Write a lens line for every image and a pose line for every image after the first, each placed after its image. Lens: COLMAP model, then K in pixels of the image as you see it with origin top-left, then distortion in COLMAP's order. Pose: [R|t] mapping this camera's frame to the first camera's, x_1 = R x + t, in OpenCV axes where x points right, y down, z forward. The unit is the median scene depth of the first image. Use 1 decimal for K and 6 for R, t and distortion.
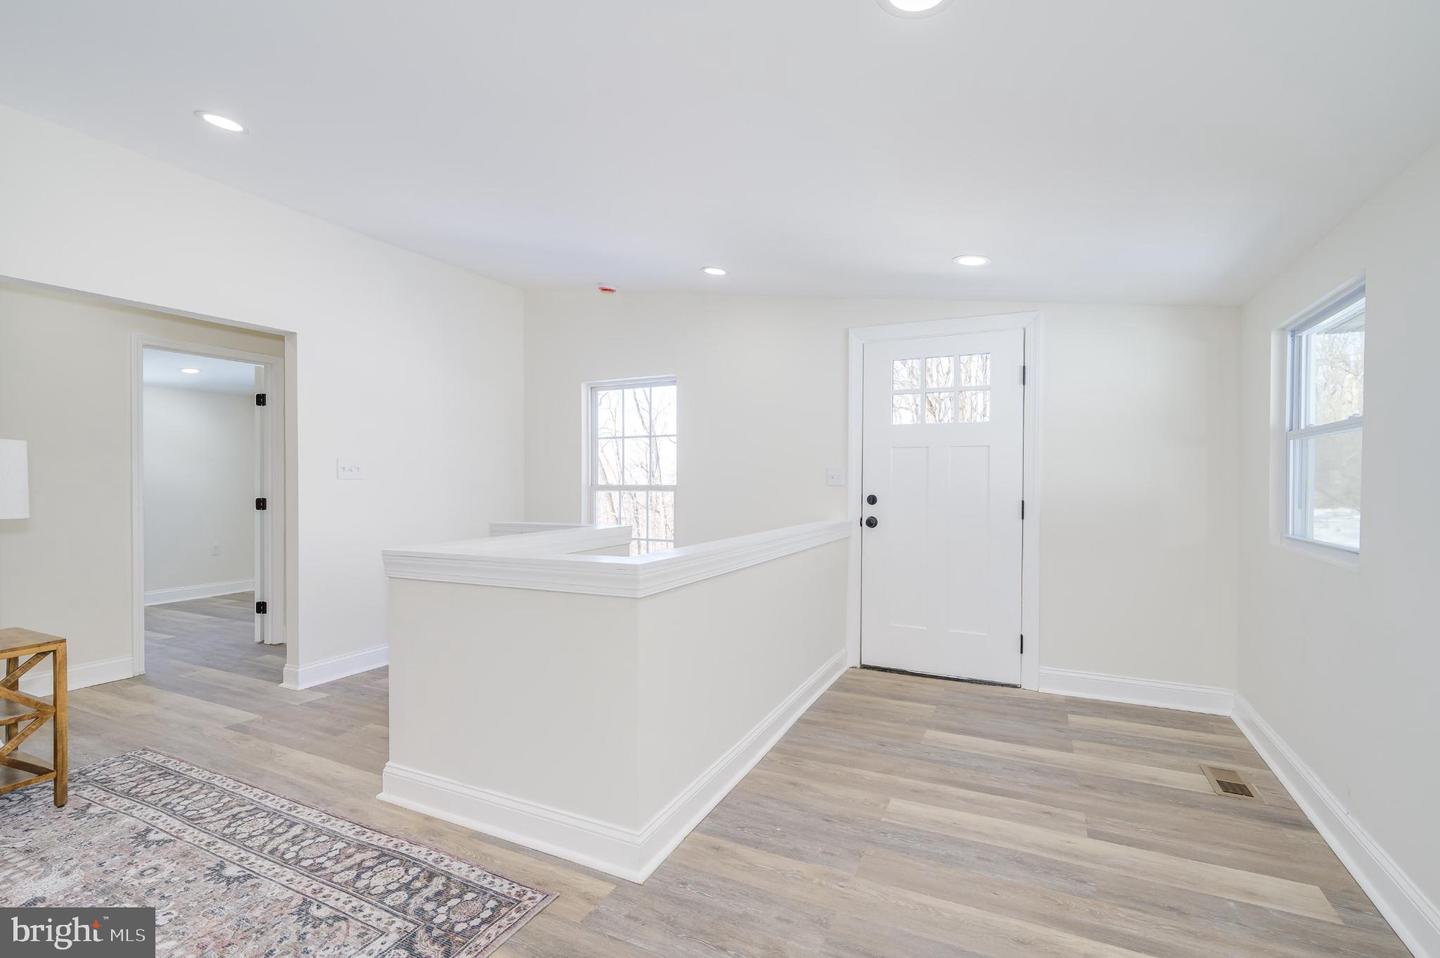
lens RADIAL K [[635.0, 0, 727.2], [0, 635.0, 486.1], [0, 0, 1]] dist [0.001245, 0.000331]
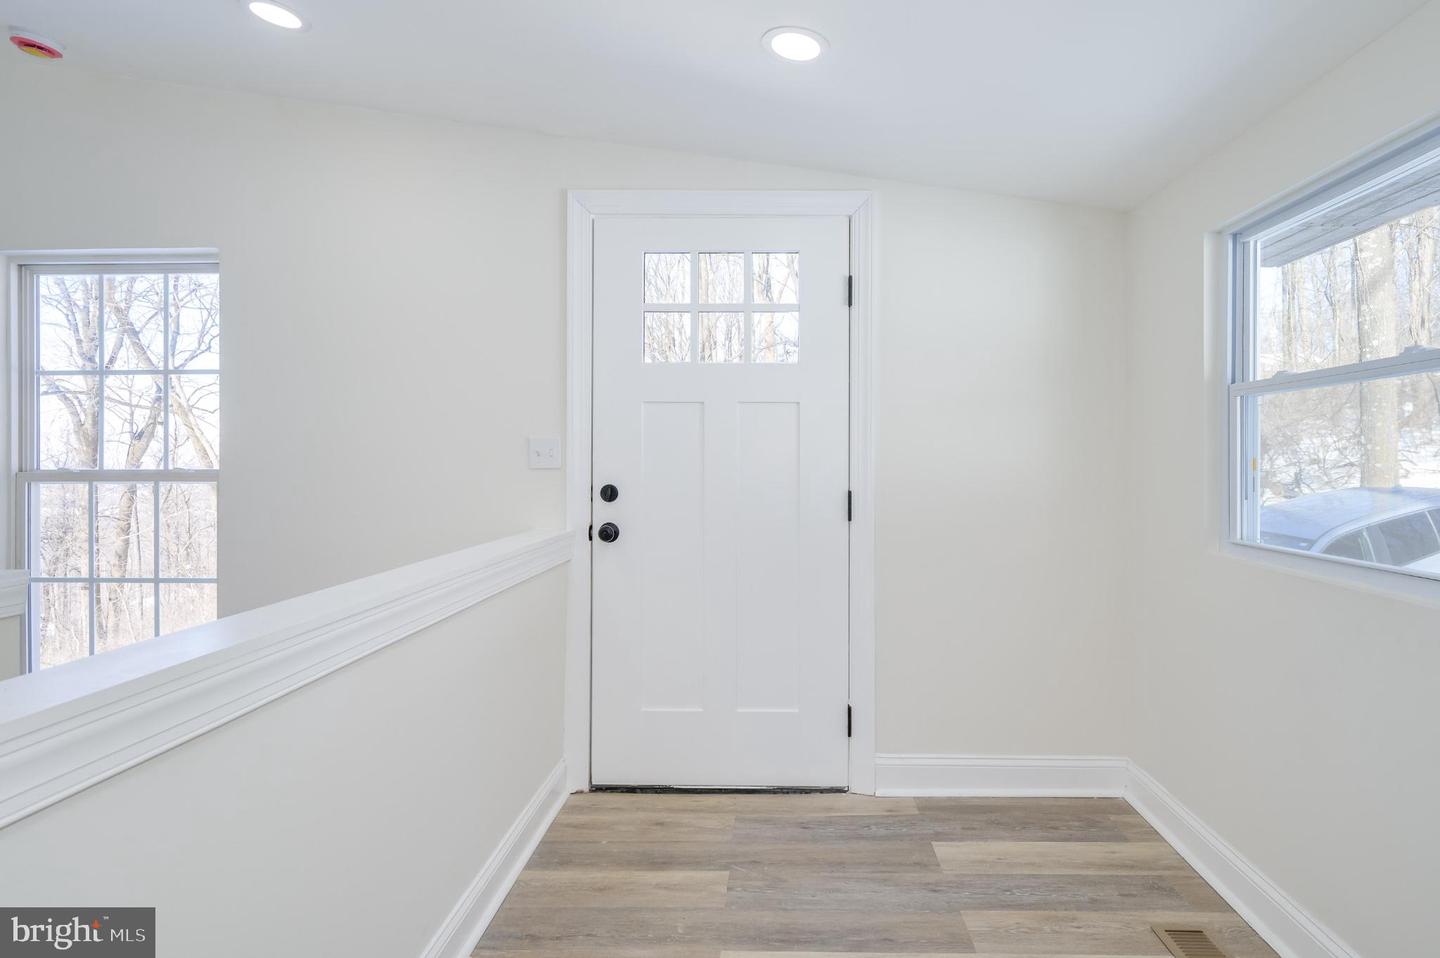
lens RADIAL K [[748.3, 0, 765.8], [0, 748.3, 456.6], [0, 0, 1]] dist [0.000704, 0.000234]
pose [[0.906712, -0.000226, 0.421751, 0.092825], [0.006269, 0.999897, -0.012941, -0.002460], [-0.421705, 0.014378, 0.906619, 0.427731]]
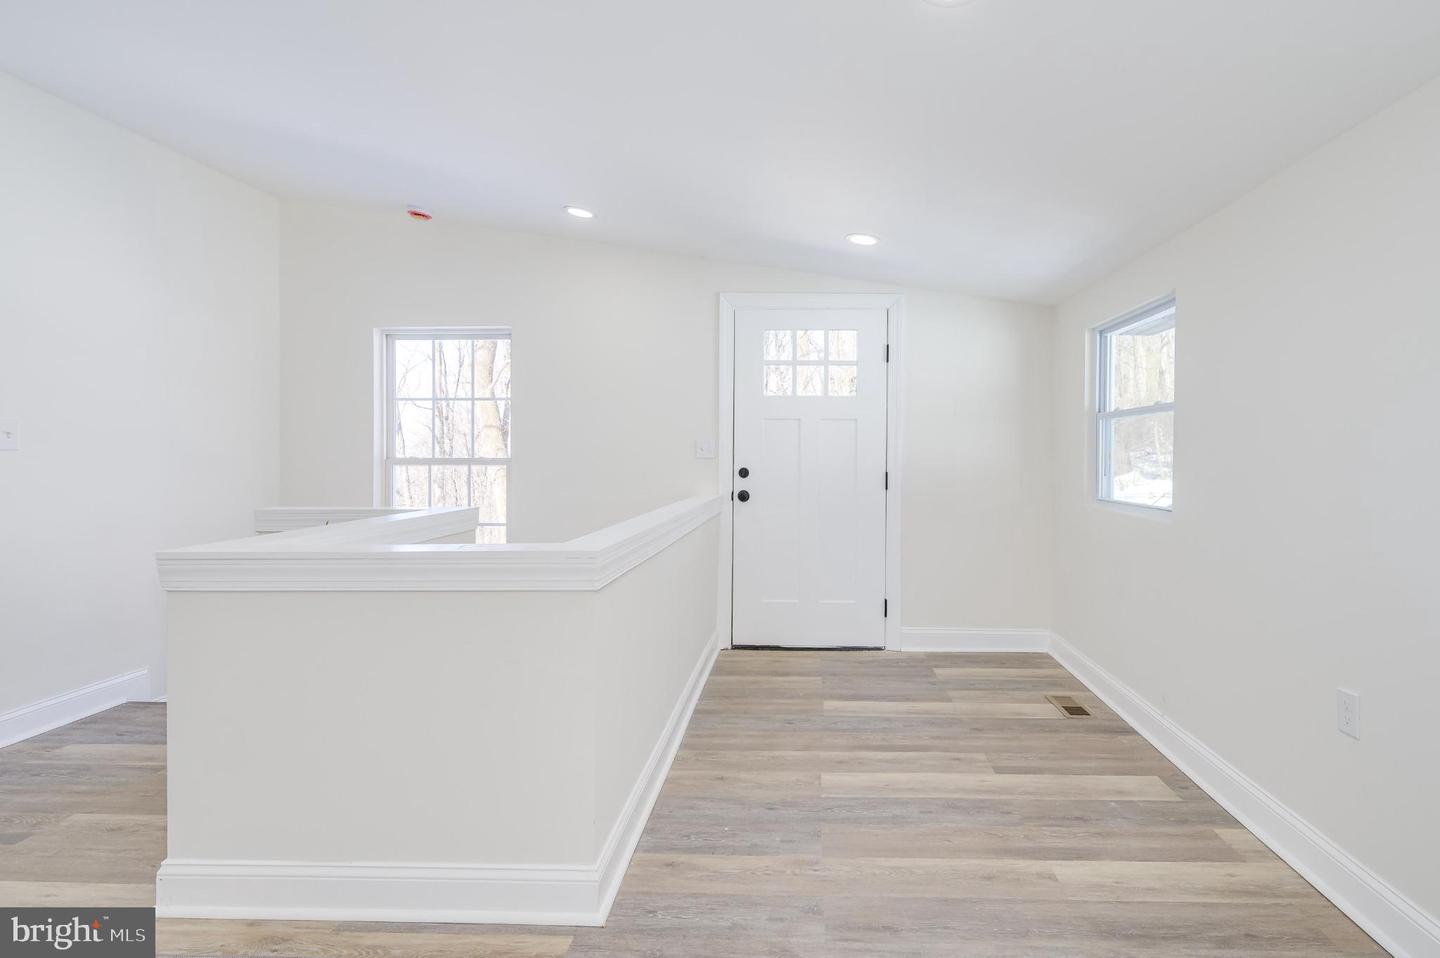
lens RADIAL K [[680.3, 0, 784.8], [0, 680.3, 457.9], [0, 0, 1]] dist [-0.000190, 0.000435]
pose [[0.914024, -0.001479, 0.405658, -0.172832], [0.002147, 0.999997, -0.001190, 0.000391], [-0.405655, 0.001959, 0.914024, 0.041066]]
